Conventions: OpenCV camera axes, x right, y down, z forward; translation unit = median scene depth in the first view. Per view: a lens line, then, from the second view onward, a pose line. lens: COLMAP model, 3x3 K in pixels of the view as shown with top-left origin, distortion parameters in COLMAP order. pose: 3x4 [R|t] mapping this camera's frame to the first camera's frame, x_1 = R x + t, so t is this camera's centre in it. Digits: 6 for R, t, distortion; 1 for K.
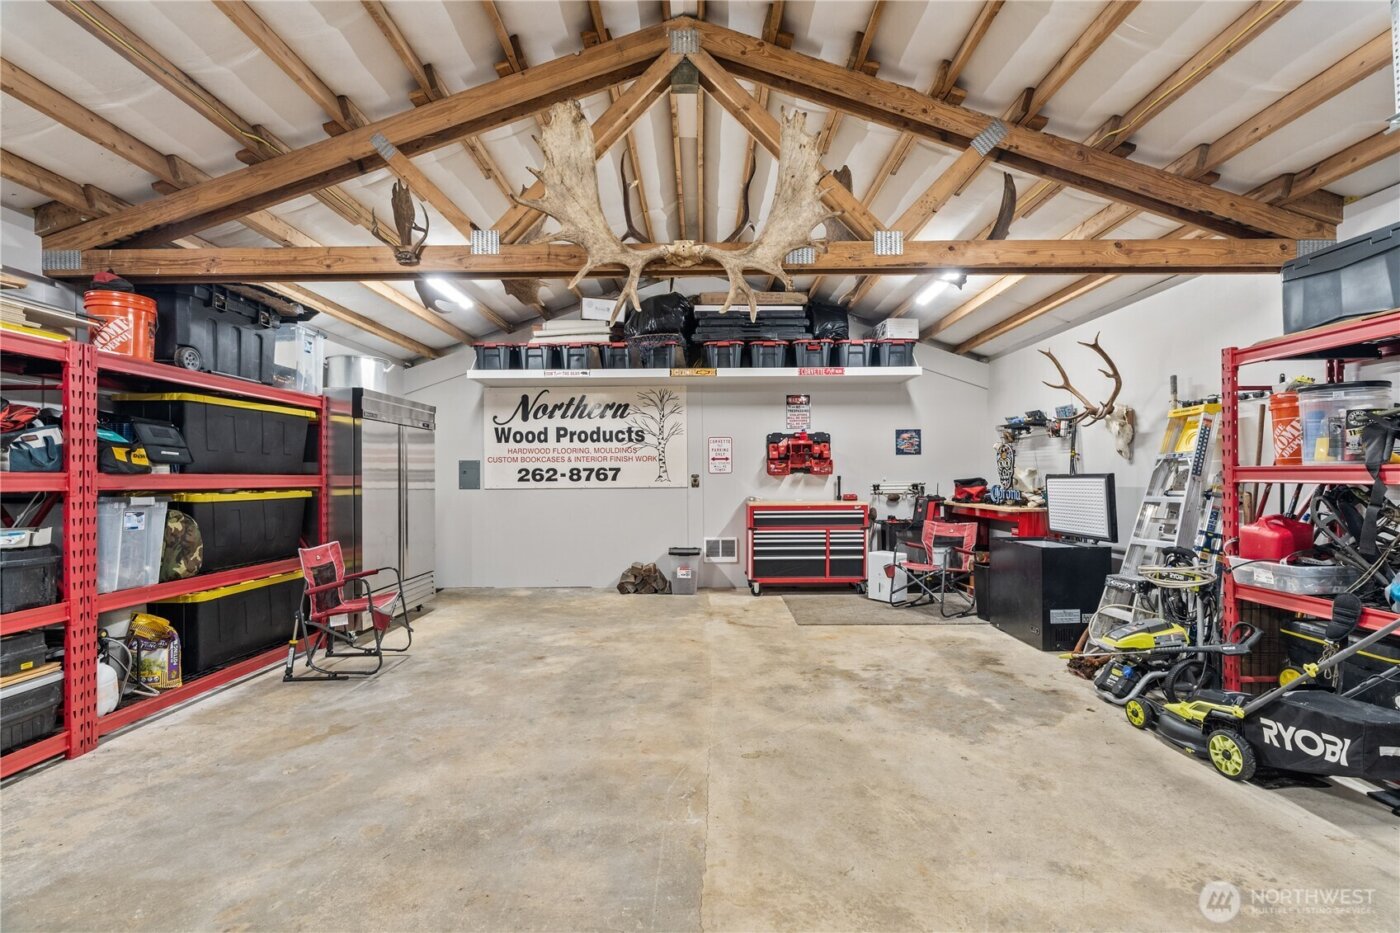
lens RADIAL K [[635.7, 0, 700.0], [0, 635.7, 466.5], [0, 0, 1]] dist [-0.001059, 0.000551]
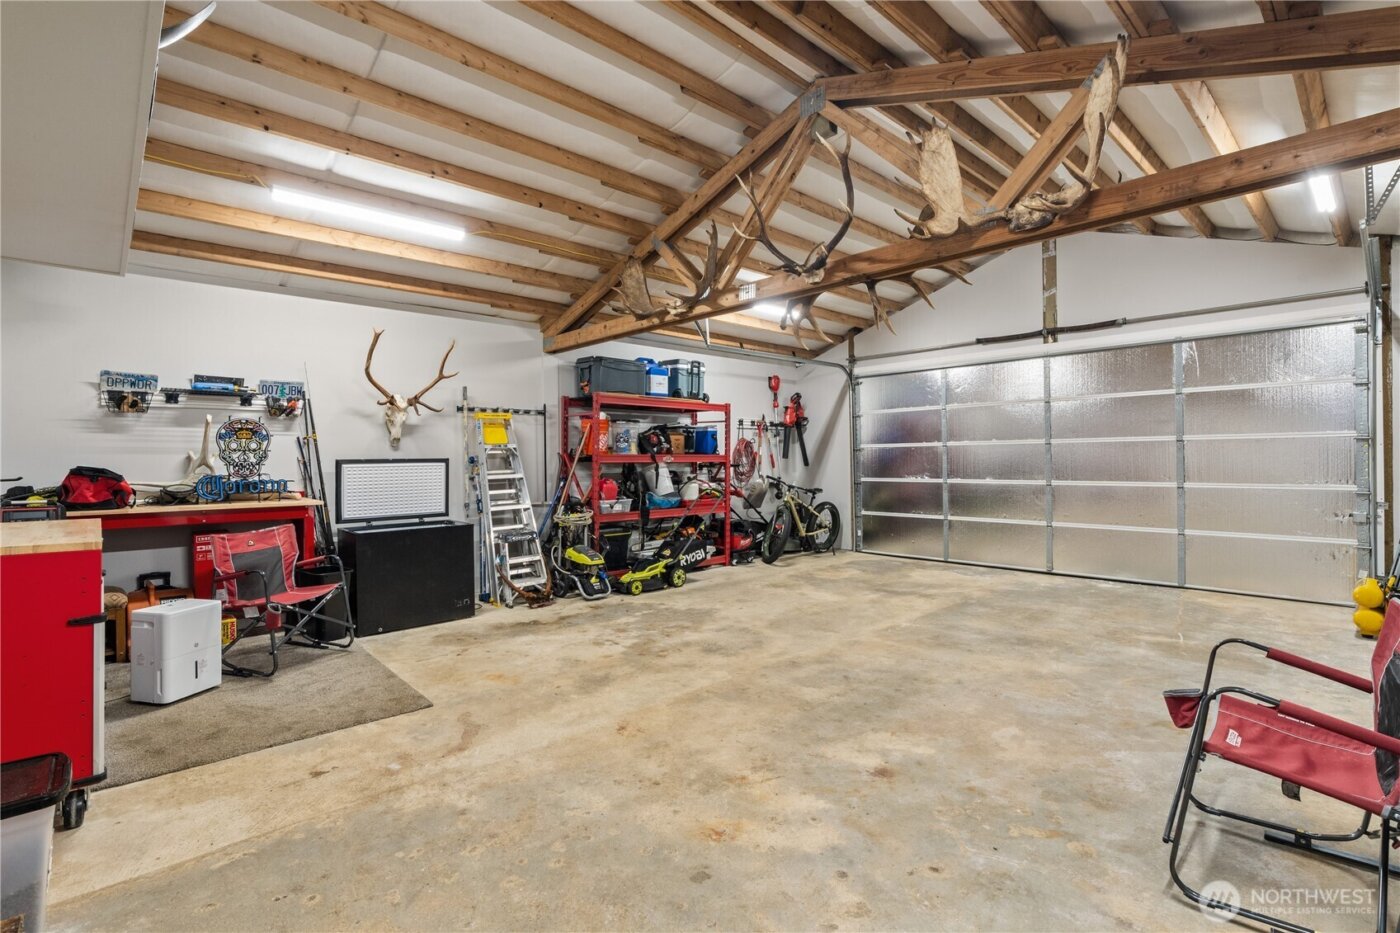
lens RADIAL K [[635.7, 0, 700.0], [0, 635.7, 466.5], [0, 0, 1]] dist [-0.001059, 0.000551]
pose [[-0.679079, 0.004047, 0.734054, -0.613733], [-0.003427, 0.999956, -0.008684, 0.042081], [-0.734057, -0.008412, -0.679035, 1.663894]]
